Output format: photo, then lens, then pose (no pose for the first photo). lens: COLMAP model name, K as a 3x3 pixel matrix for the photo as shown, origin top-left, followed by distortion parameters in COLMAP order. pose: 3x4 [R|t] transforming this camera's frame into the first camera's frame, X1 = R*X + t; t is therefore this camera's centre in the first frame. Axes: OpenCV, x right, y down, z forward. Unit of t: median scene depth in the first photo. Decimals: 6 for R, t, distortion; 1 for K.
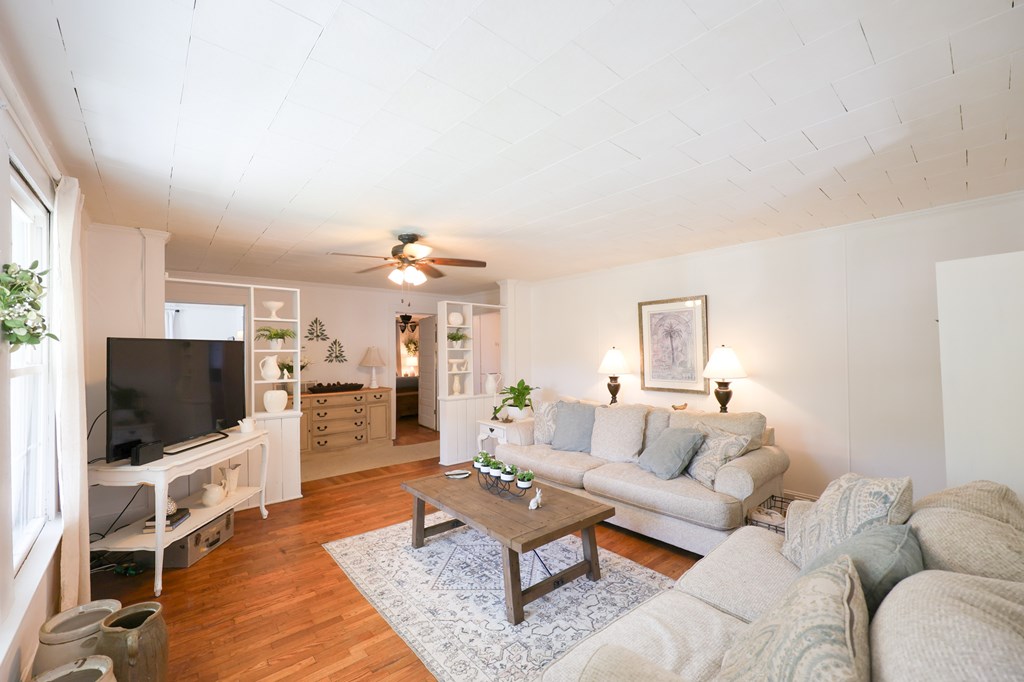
lens RADIAL K [[414.7, 0, 509.8], [0, 414.7, 342.7], [0, 0, 1]] dist [-0.001402, -0.000221]
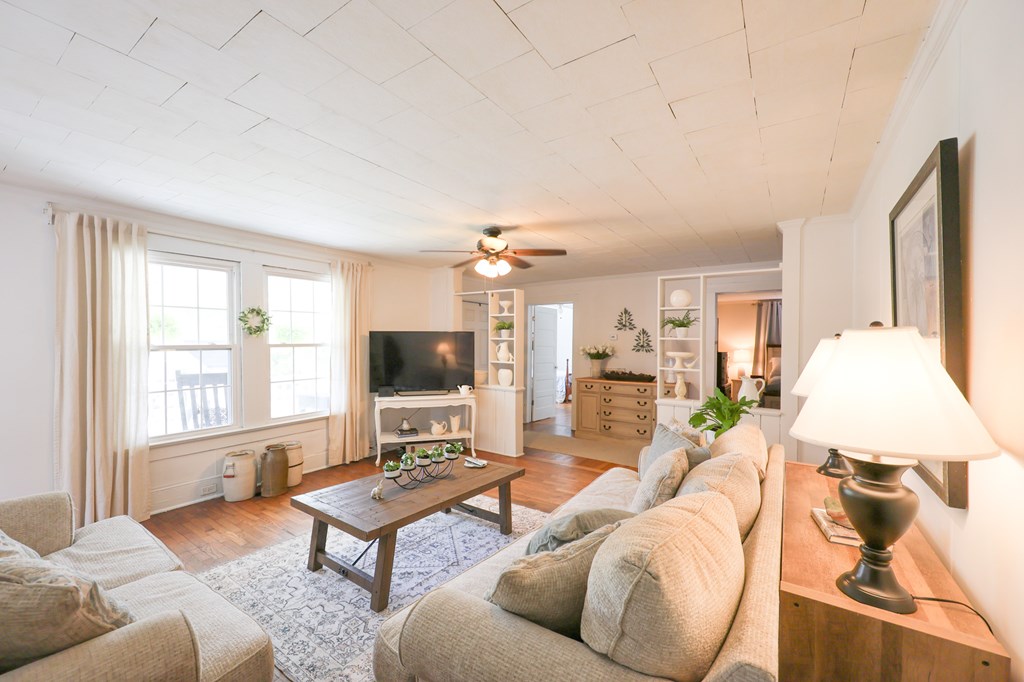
lens RADIAL K [[414.7, 0, 504.3], [0, 414.7, 339.1], [0, 0, 1]] dist [-0.001402, -0.000221]
pose [[0.249627, 0.005213, -0.968328, 0.693603], [0.008376, 0.999936, 0.007542, 0.009993], [0.968306, -0.009994, 0.249568, 0.668917]]
